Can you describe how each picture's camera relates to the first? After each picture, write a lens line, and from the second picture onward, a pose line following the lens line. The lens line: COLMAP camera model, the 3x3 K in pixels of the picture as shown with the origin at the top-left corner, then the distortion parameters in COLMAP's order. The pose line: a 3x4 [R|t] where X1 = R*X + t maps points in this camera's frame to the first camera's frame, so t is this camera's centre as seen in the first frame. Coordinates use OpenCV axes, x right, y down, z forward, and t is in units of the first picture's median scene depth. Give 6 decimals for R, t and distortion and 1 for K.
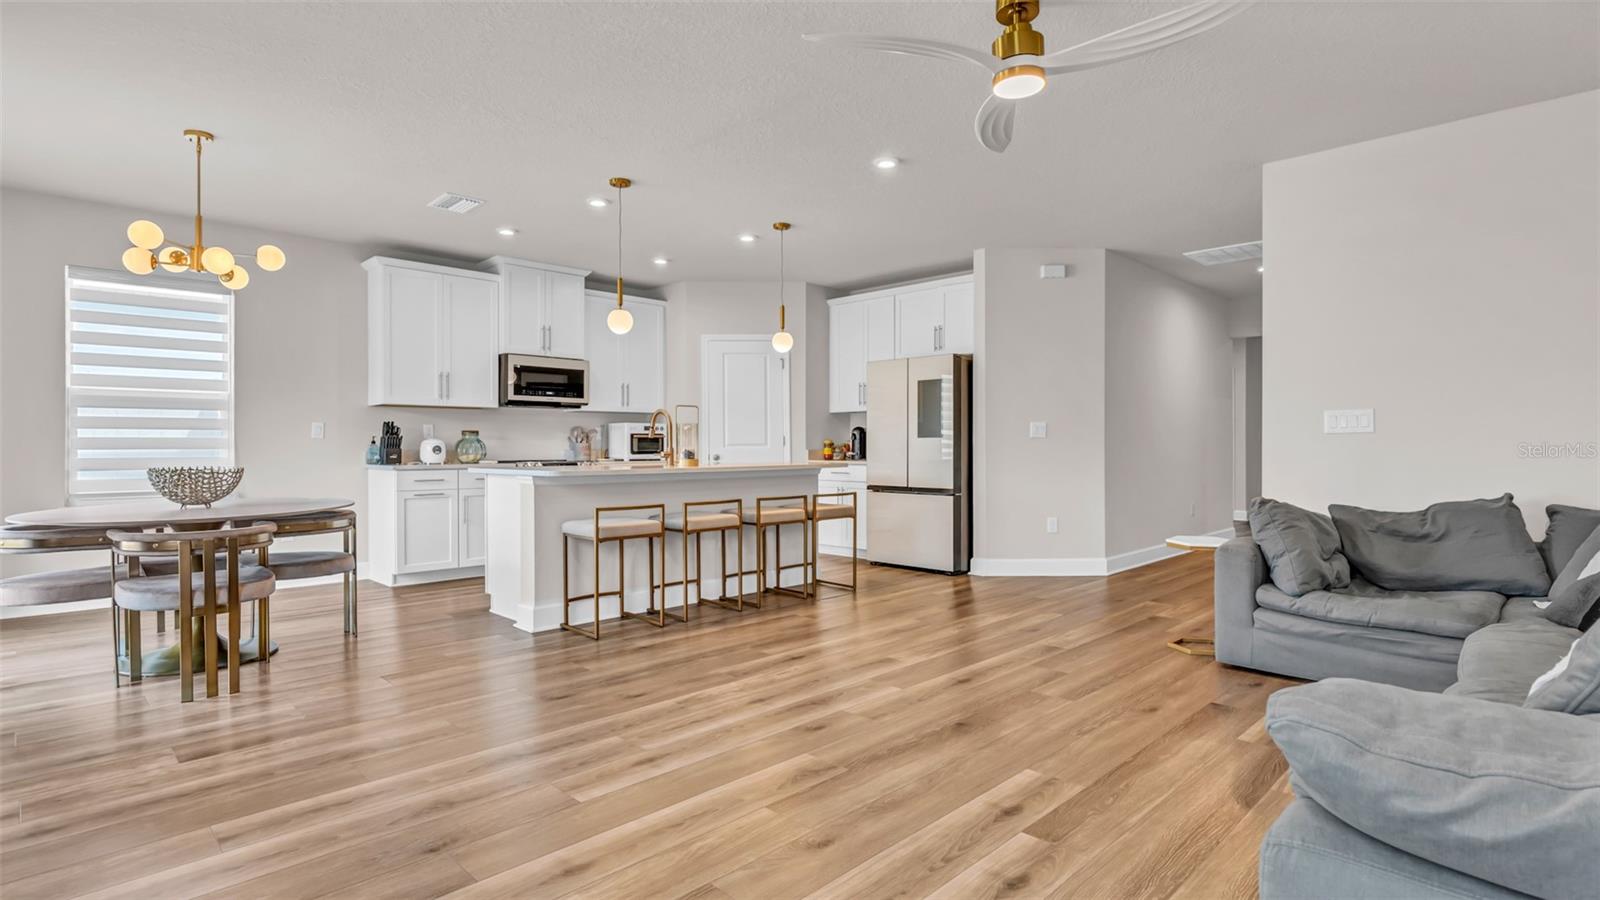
lens RADIAL K [[768.5, 0, 780.1], [0, 768.5, 456.5], [0, 0, 1]] dist [0.001701, 0.000213]
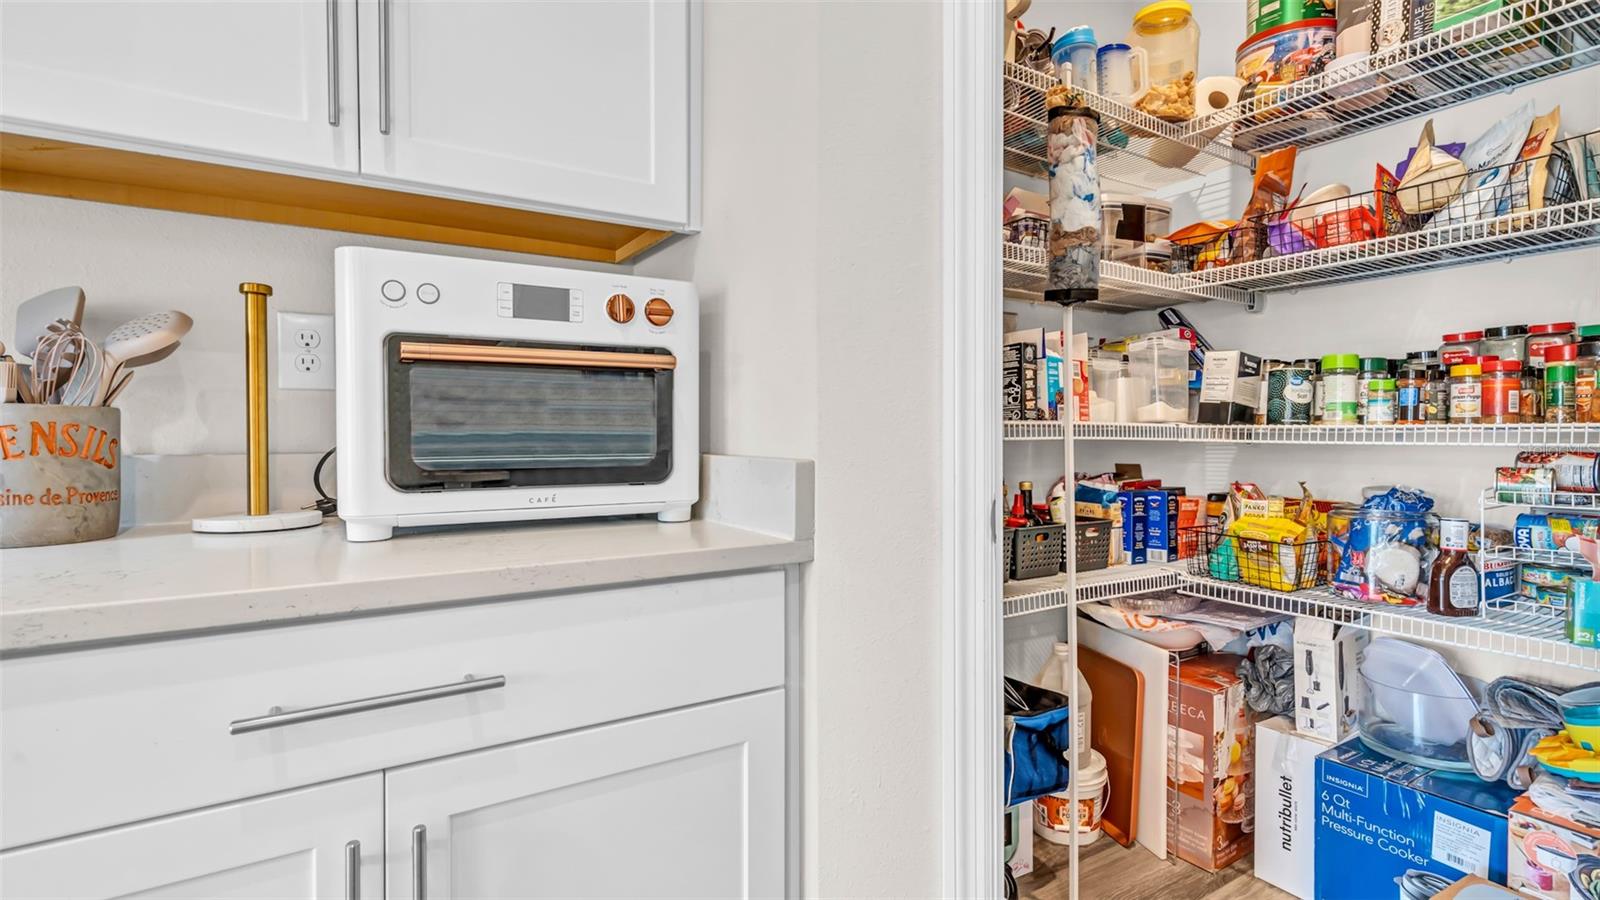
lens RADIAL K [[754.7, 0, 804.7], [0, 754.7, 443.9], [0, 0, 1]] dist [-0.003547, 0.000187]
pose [[0.978966, 0.008960, -0.203828, -0.112406], [-0.006958, 0.999920, 0.010535, -0.014494], [0.203907, -0.008895, 0.978950, 1.012757]]
